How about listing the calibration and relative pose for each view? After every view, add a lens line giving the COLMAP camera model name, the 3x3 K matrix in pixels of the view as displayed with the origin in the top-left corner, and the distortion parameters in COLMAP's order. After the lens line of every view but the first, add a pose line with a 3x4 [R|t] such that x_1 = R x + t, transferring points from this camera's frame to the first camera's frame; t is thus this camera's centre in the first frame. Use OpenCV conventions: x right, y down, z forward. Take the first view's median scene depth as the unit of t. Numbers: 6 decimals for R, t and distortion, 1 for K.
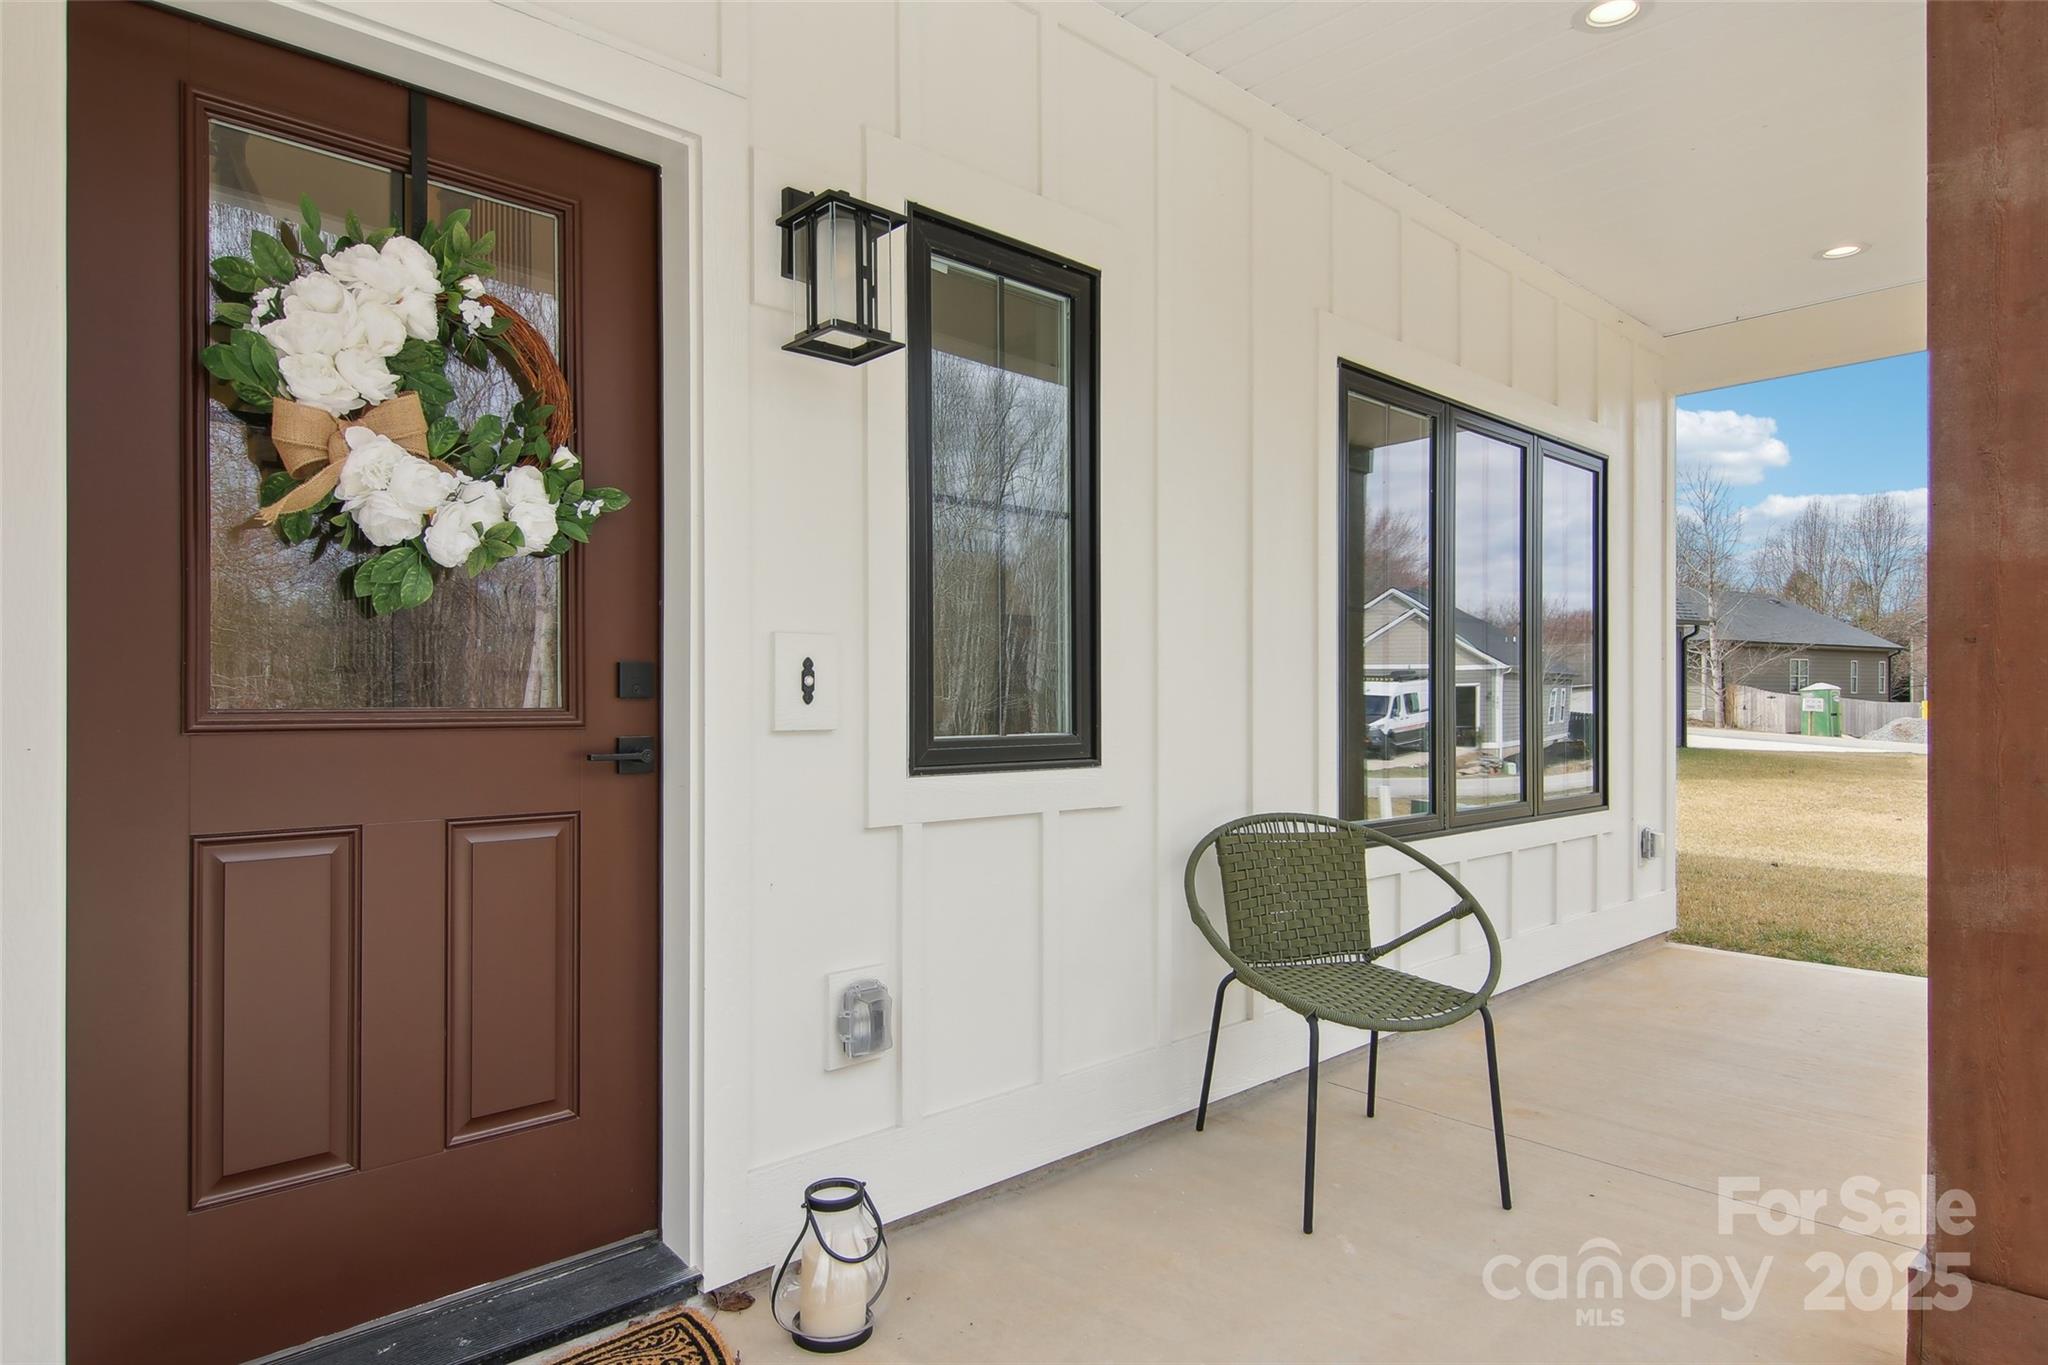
lens RADIAL K [[1194.0, 0, 1030.0], [0, 1194.0, 694.5], [0, 0, 1]] dist [-0.003136, -0.002399]
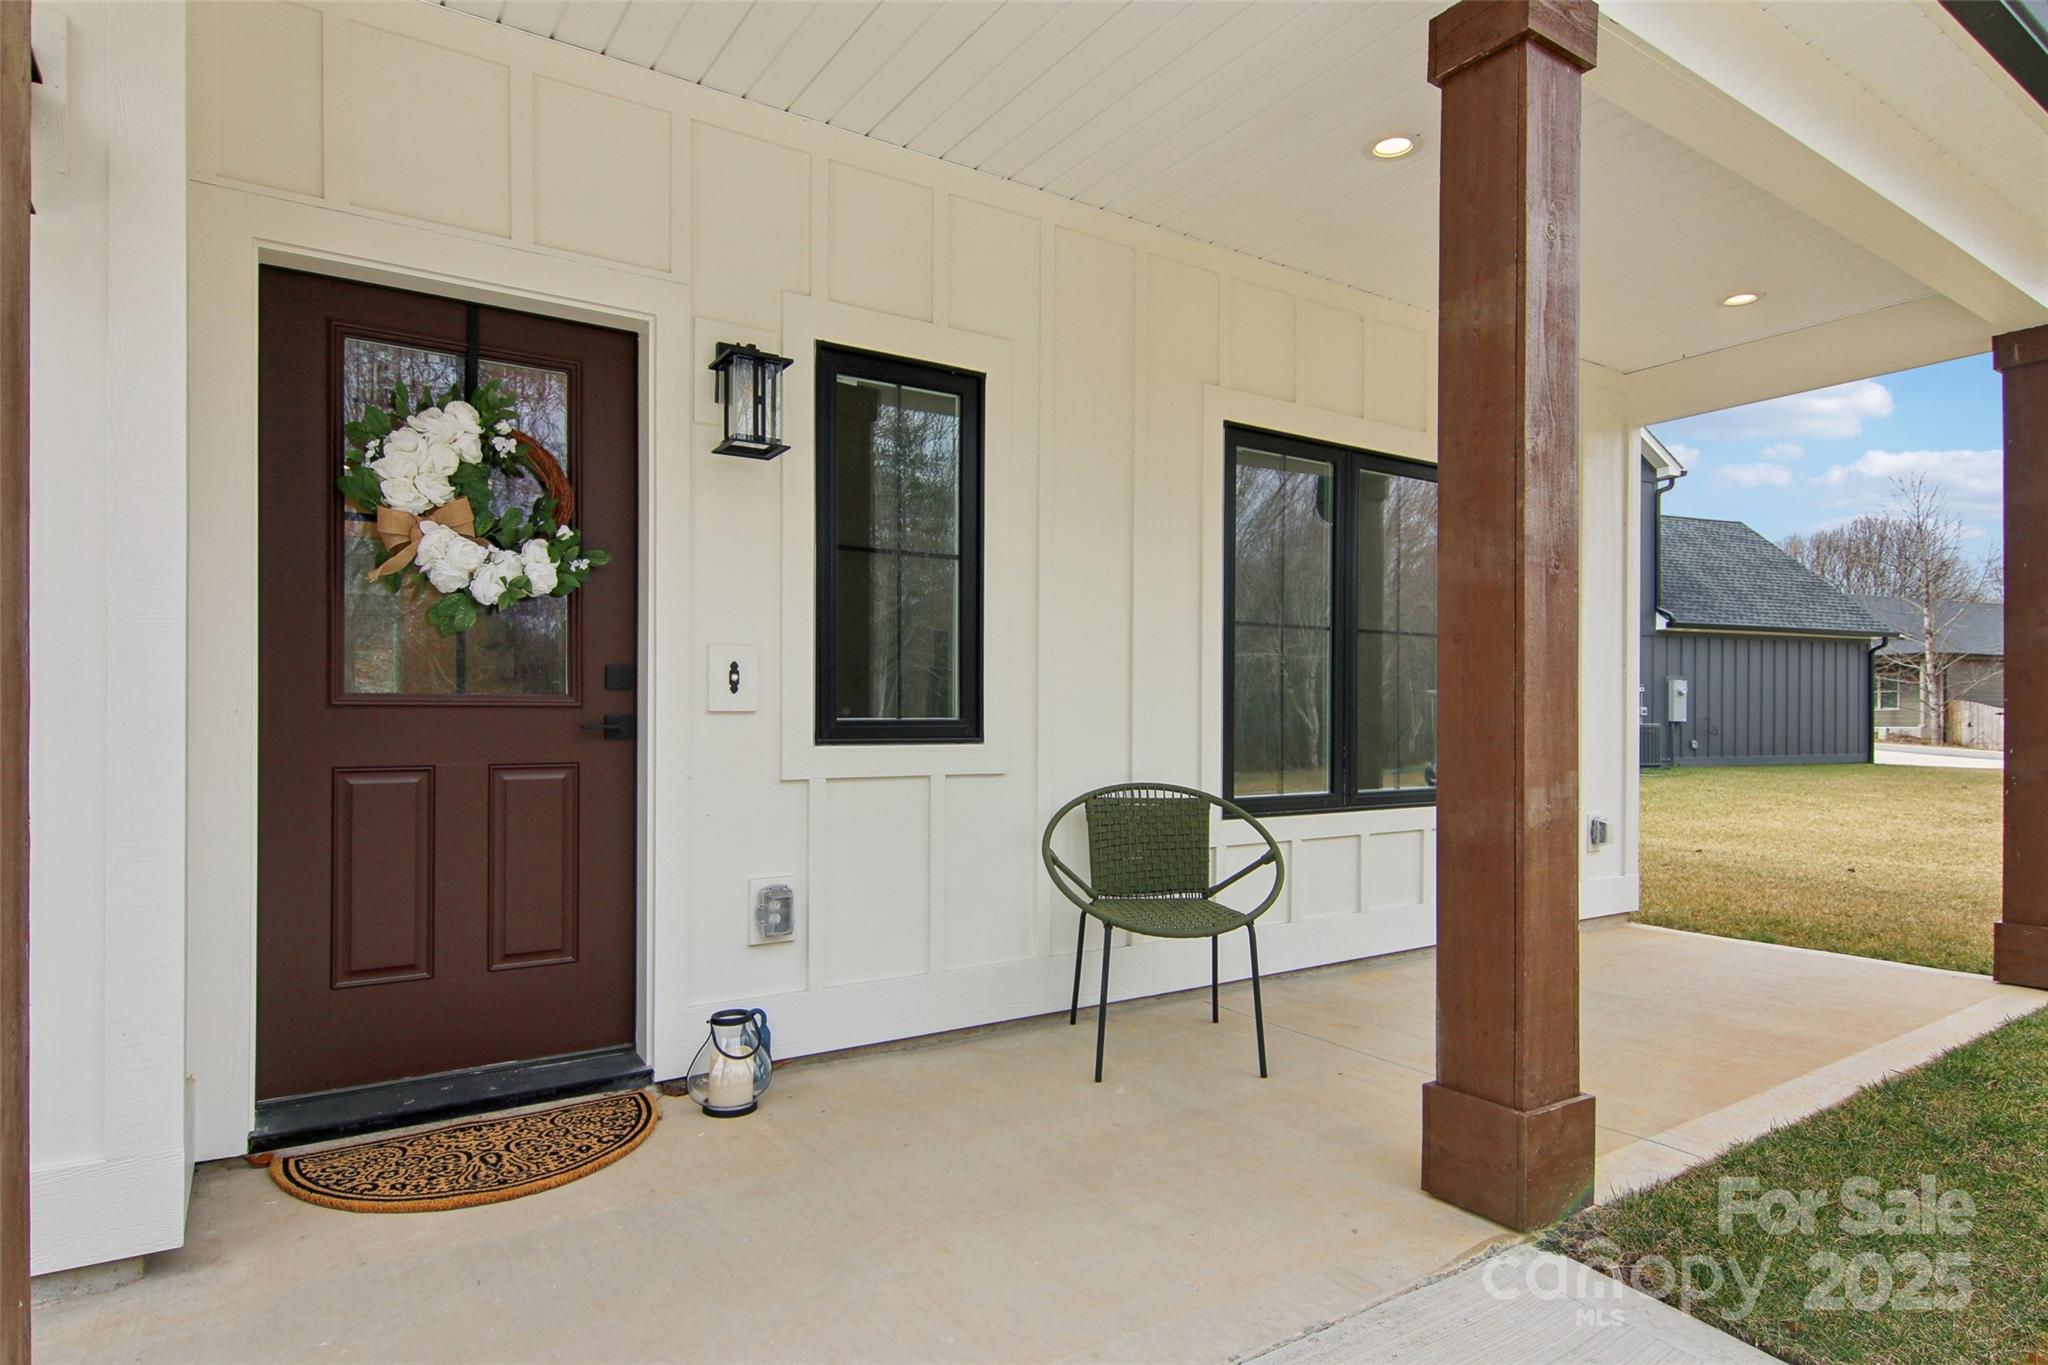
lens RADIAL K [[1145.2, 0, 1027.1], [0, 1145.2, 712.9], [0, 0, 1]] dist [-0.007557, -0.001677]
pose [[0.986146, -0.002557, -0.165861, 0.435611], [0.002415, 0.999997, -0.001057, 0.037400], [0.165863, 0.000642, 0.986149, -0.353301]]
